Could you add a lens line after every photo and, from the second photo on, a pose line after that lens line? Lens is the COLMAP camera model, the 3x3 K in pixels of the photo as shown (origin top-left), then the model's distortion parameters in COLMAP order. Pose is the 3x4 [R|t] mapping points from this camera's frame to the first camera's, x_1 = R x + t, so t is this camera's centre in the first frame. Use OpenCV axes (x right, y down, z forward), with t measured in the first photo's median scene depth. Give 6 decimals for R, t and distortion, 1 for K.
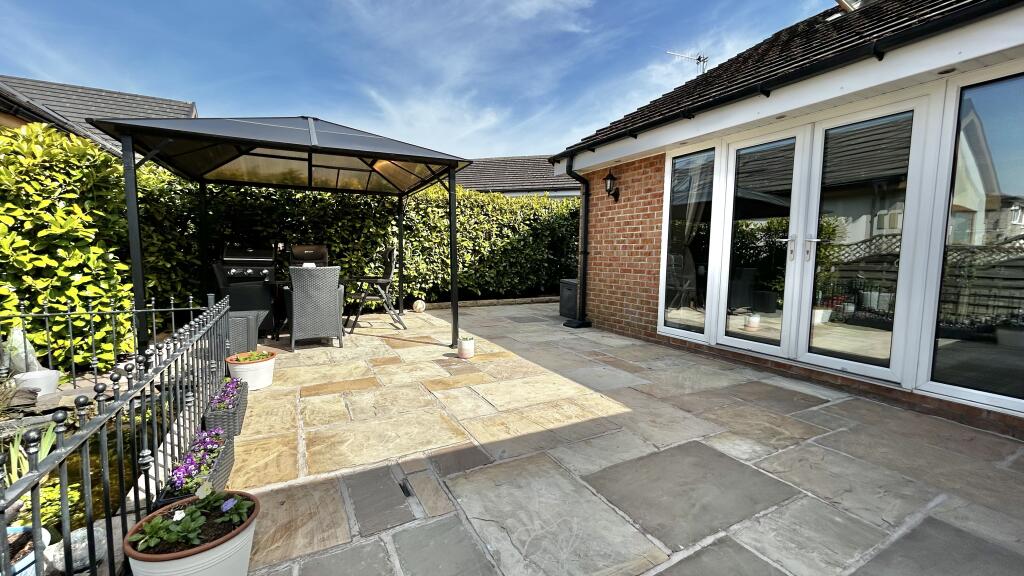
lens RADIAL K [[413.8, 0, 511.3], [0, 413.8, 288.5], [0, 0, 1]] dist [-0.001073, 0.000767]
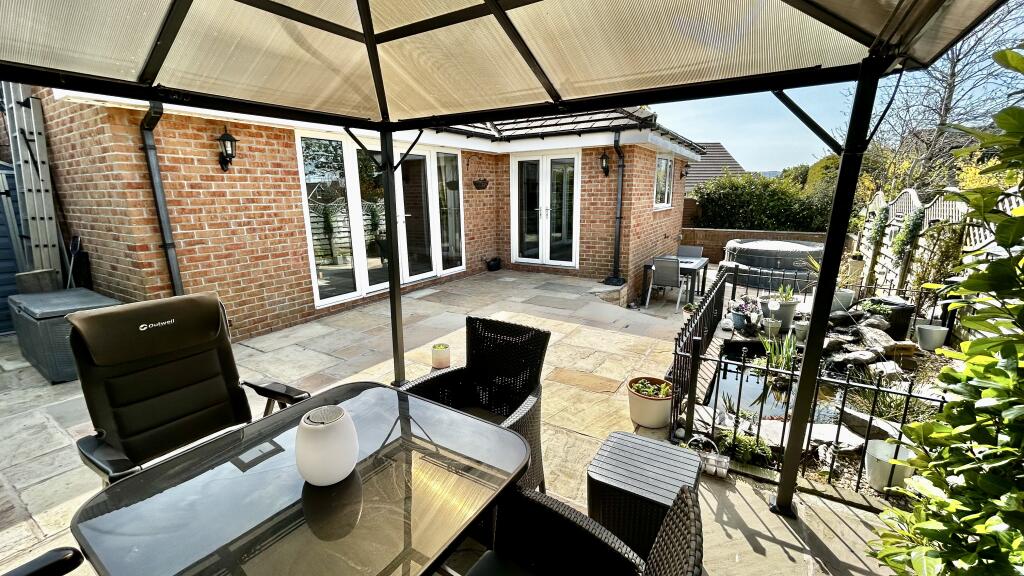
lens RADIAL K [[413.8, 0, 510.5], [0, 413.8, 287.9], [0, 0, 1]] dist [-0.001073, 0.000767]
pose [[-0.507698, -0.203988, 0.837038, -0.622947], [0.075043, 0.957402, 0.278838, -0.161706], [-0.858261, 0.204379, -0.470763, 0.870682]]
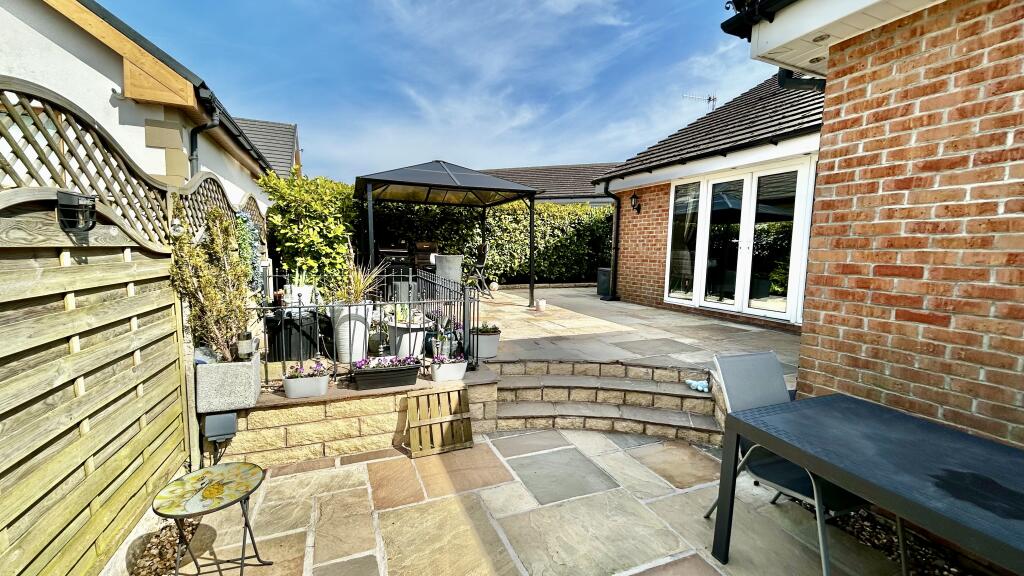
lens RADIAL K [[413.8, 0, 512.5], [0, 413.8, 288.8], [0, 0, 1]] dist [-0.001073, 0.000767]
pose [[0.996915, 0.014190, -0.077196, -0.065787], [-0.013566, 0.999871, 0.008601, 0.045154], [0.077308, -0.007527, 0.996979, -0.444836]]
